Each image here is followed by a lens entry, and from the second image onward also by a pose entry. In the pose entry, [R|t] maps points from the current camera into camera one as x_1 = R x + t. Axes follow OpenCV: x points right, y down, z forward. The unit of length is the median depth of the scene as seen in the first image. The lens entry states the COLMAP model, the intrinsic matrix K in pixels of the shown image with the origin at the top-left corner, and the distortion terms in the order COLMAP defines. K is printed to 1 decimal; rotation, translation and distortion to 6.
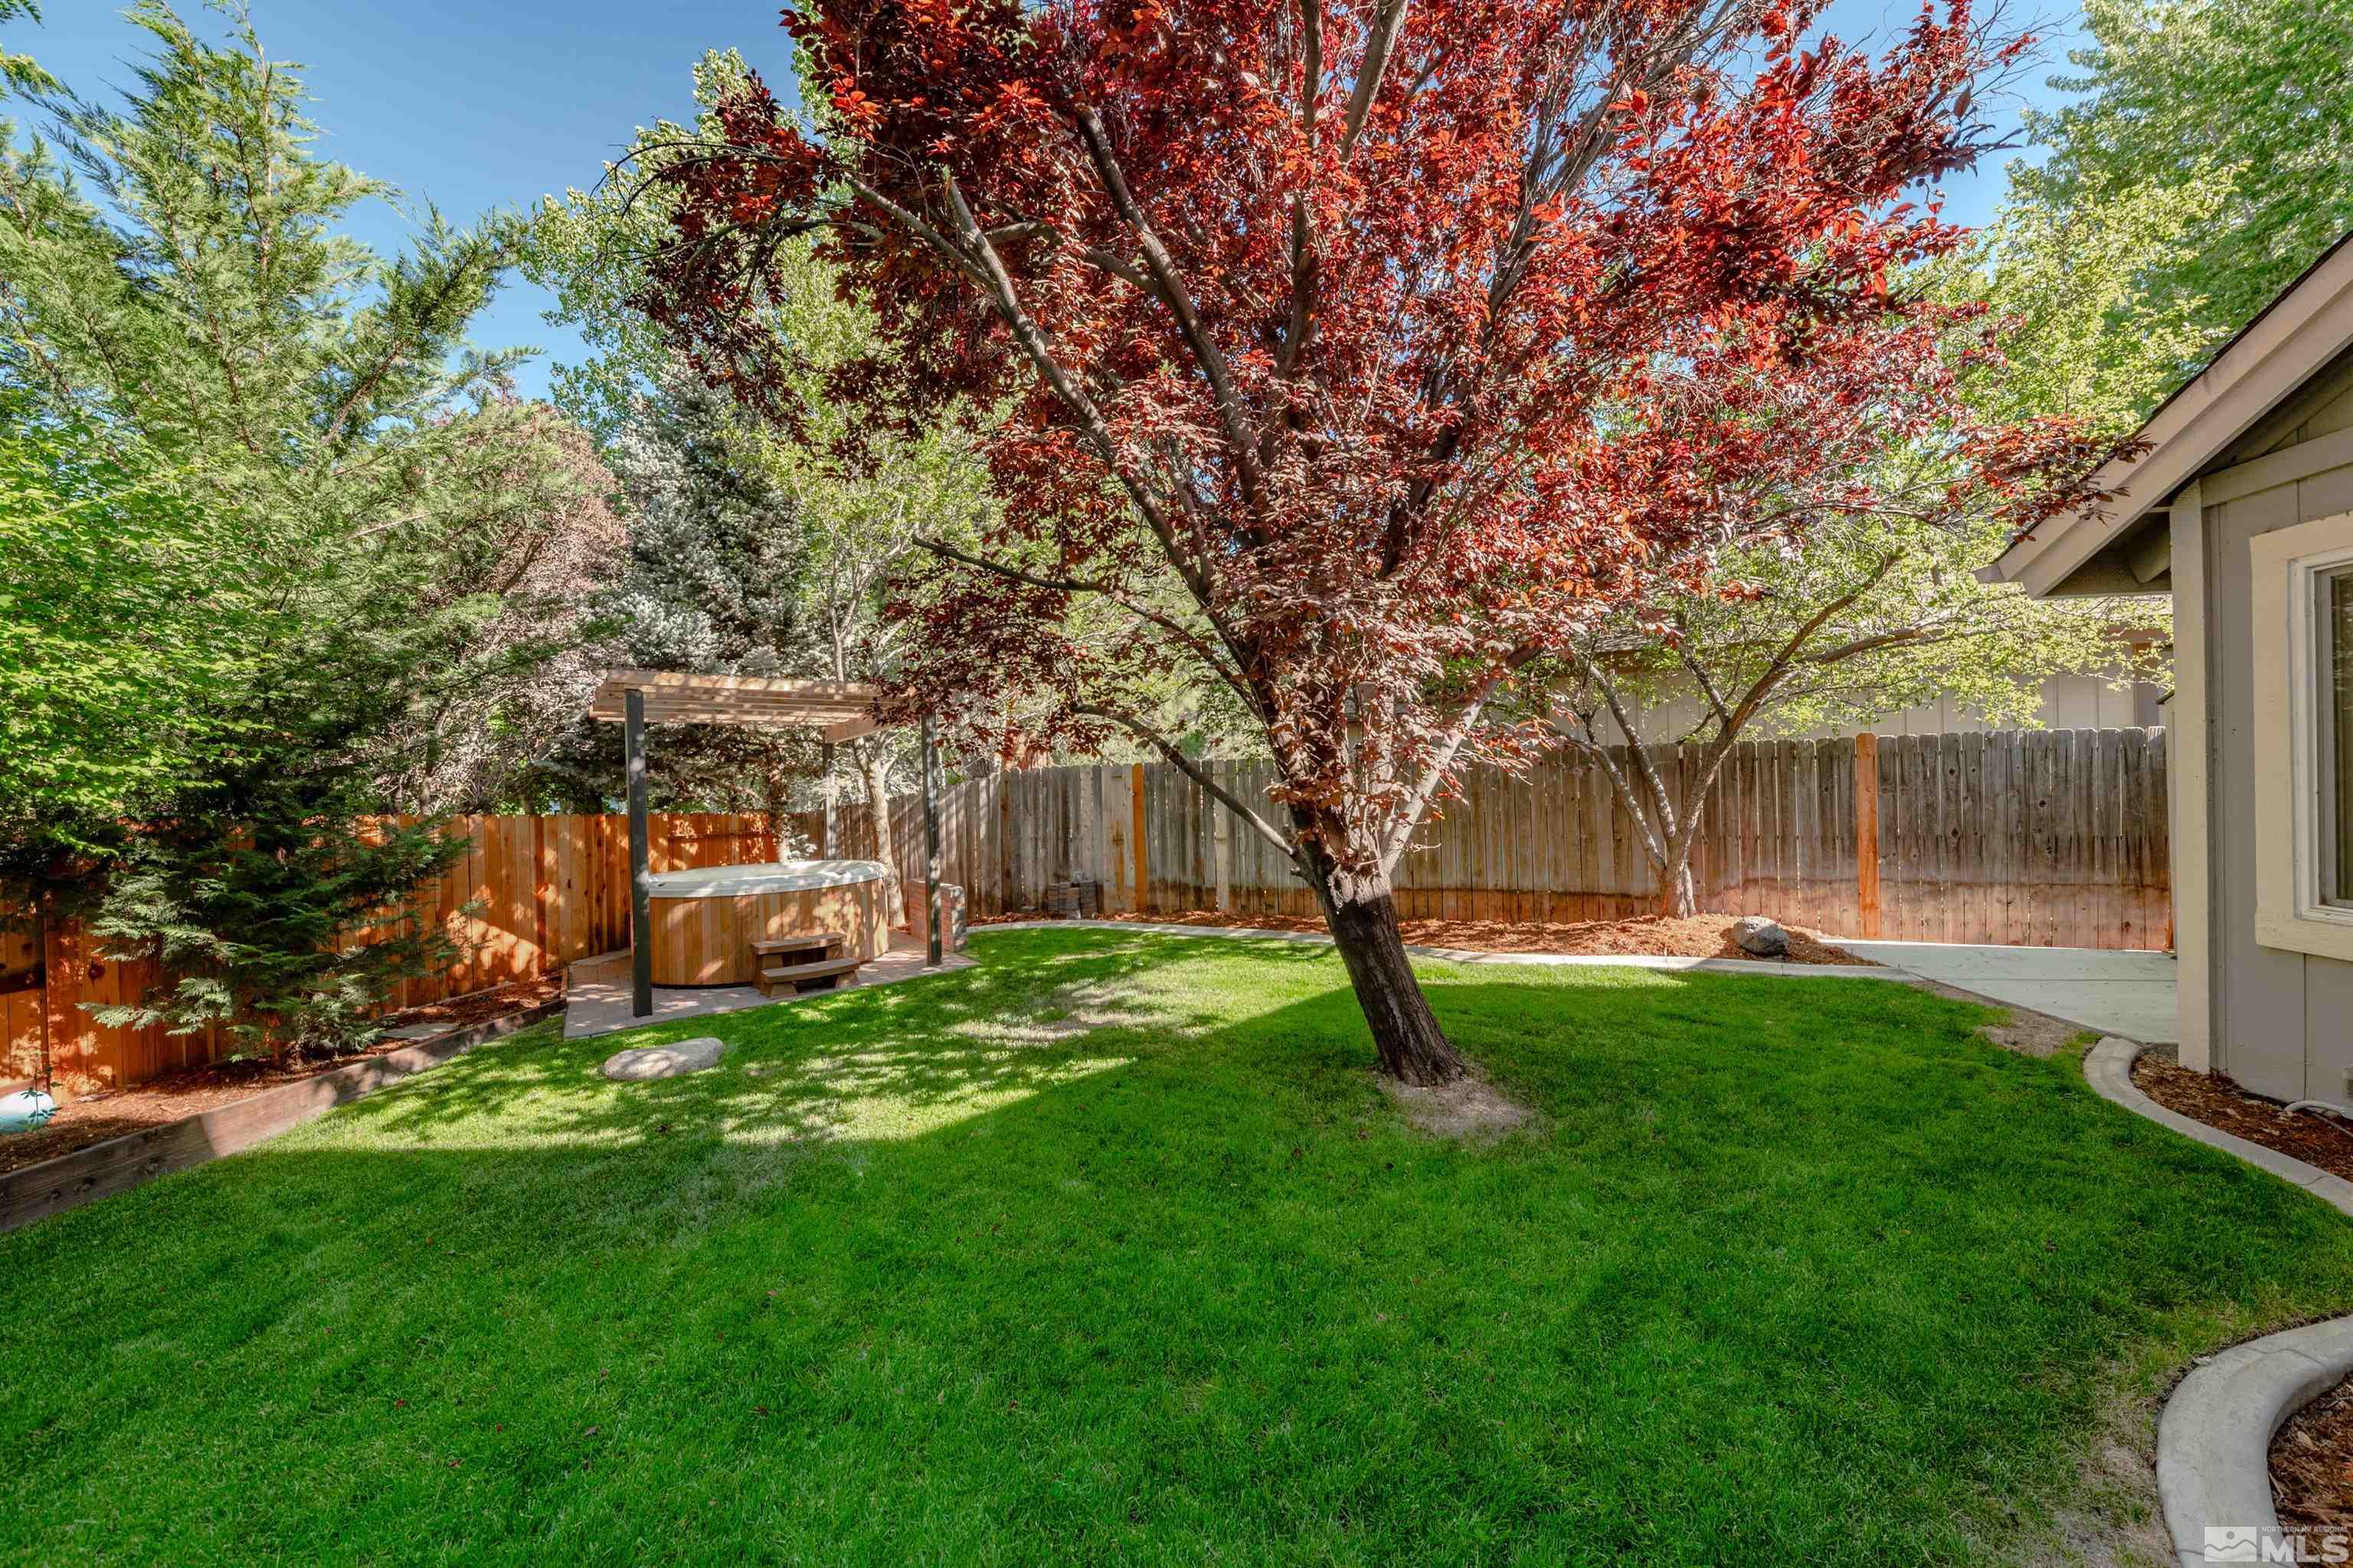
lens RADIAL K [[811.9, 0, 1182.5], [0, 811.9, 792.7], [0, 0, 1]] dist [0.009013, -0.004895]
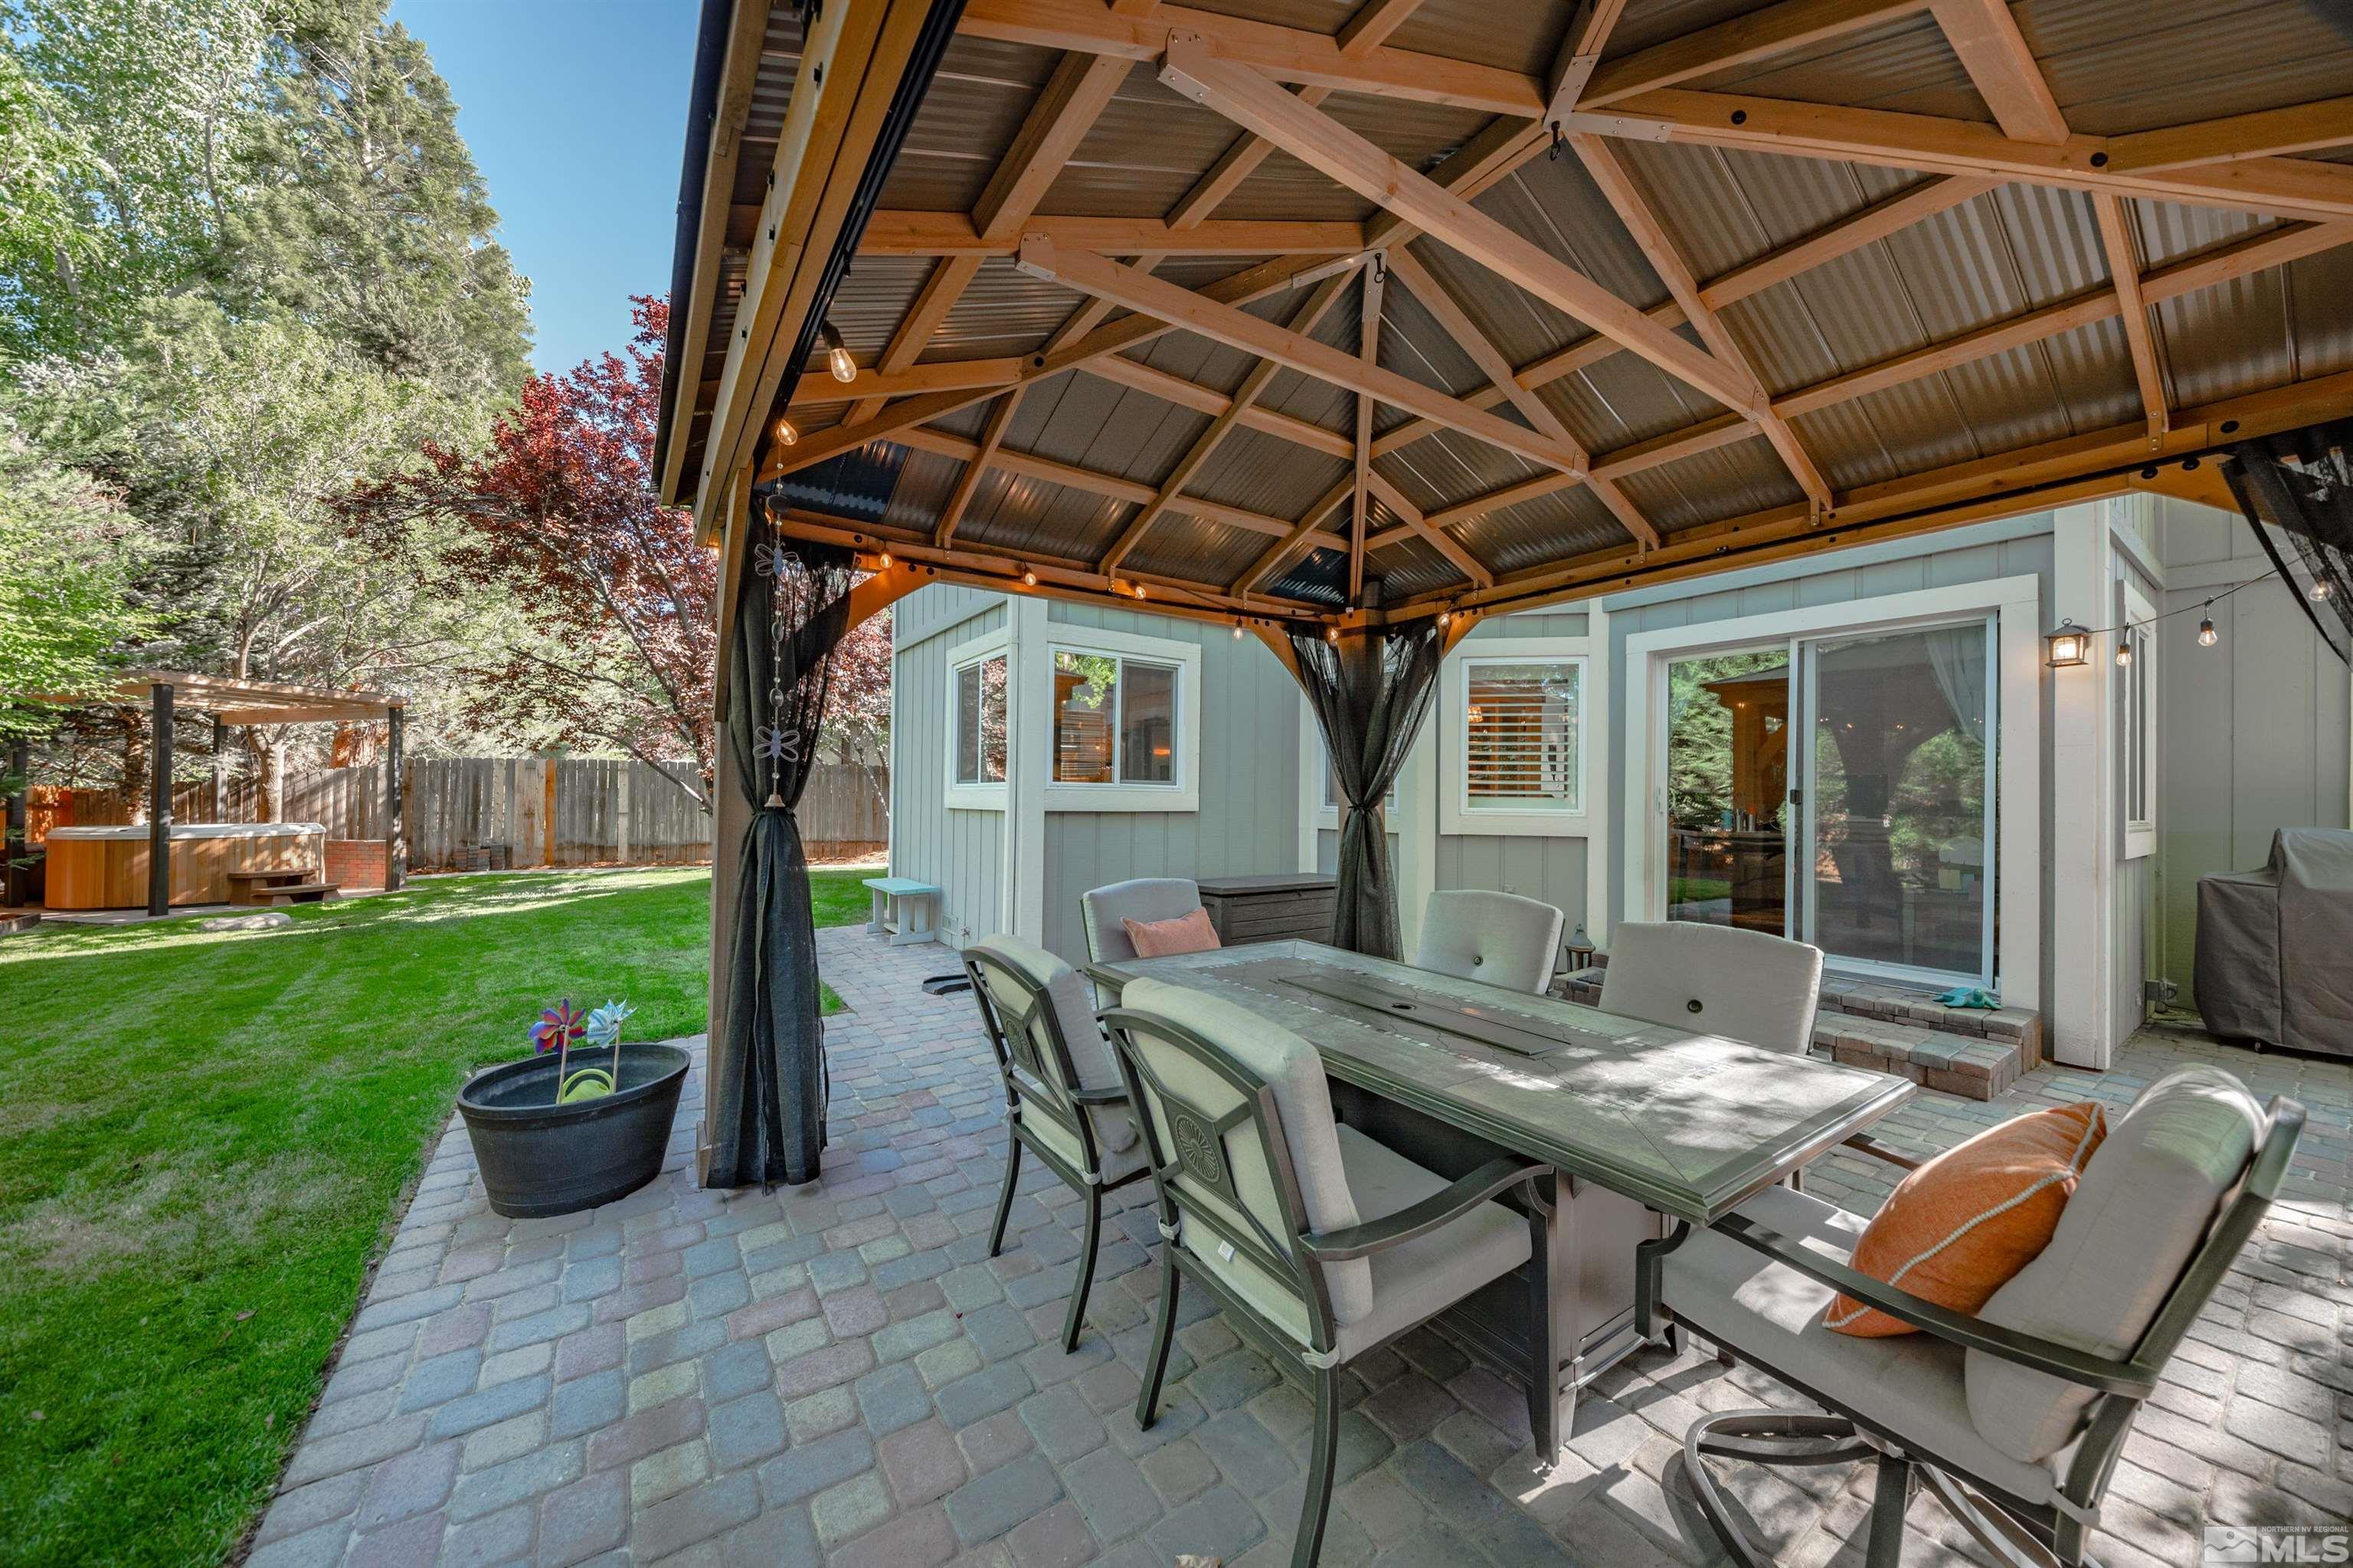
lens RADIAL K [[811.9, 0, 1182.5], [0, 811.9, 792.7], [0, 0, 1]] dist [0.009013, -0.004895]
pose [[0.727828, 0.035310, 0.684850, -0.237944], [-0.017943, 0.999312, -0.032455, 0.050669], [-0.685525, 0.011334, 0.727961, -0.832872]]
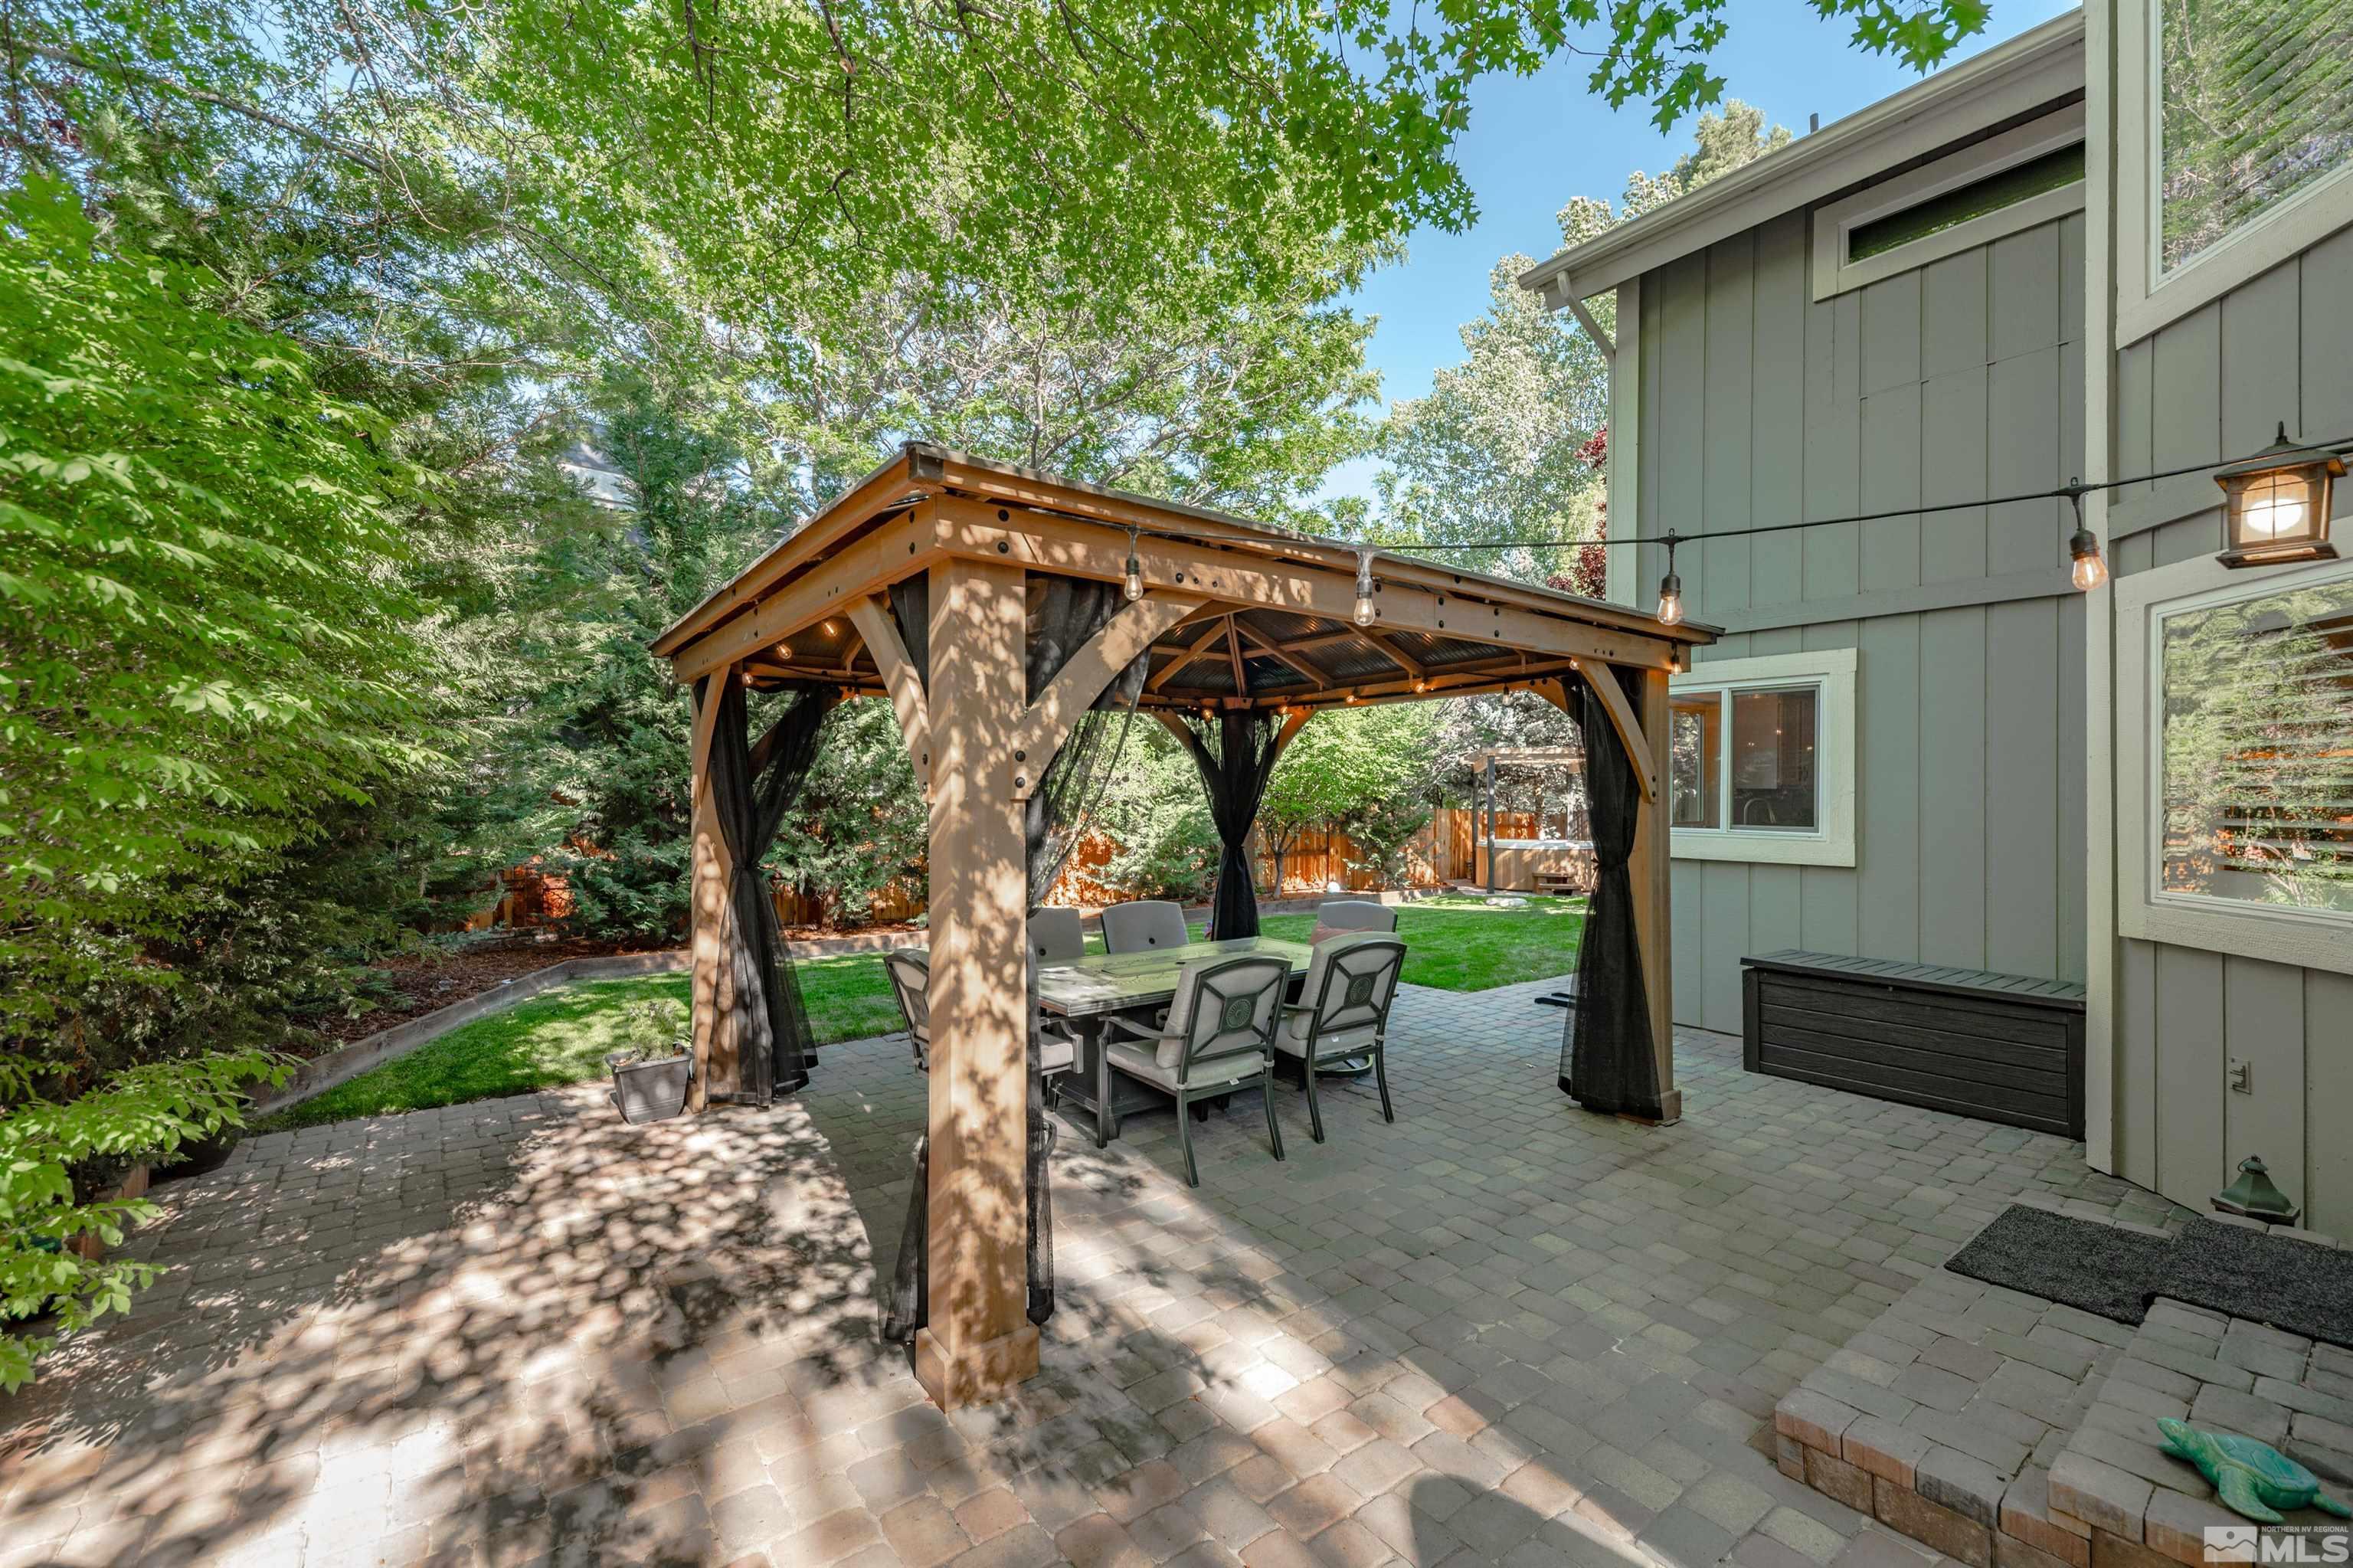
lens RADIAL K [[992.0, 0, 1189.0], [0, 992.0, 792.2], [0, 0, 1]] dist [-0.000729, -0.000026]
pose [[0.724688, 0.035761, -0.688149, 0.445781], [-0.046176, 0.998928, 0.003283, 0.008827], [0.687529, 0.029397, 0.725562, -1.128686]]
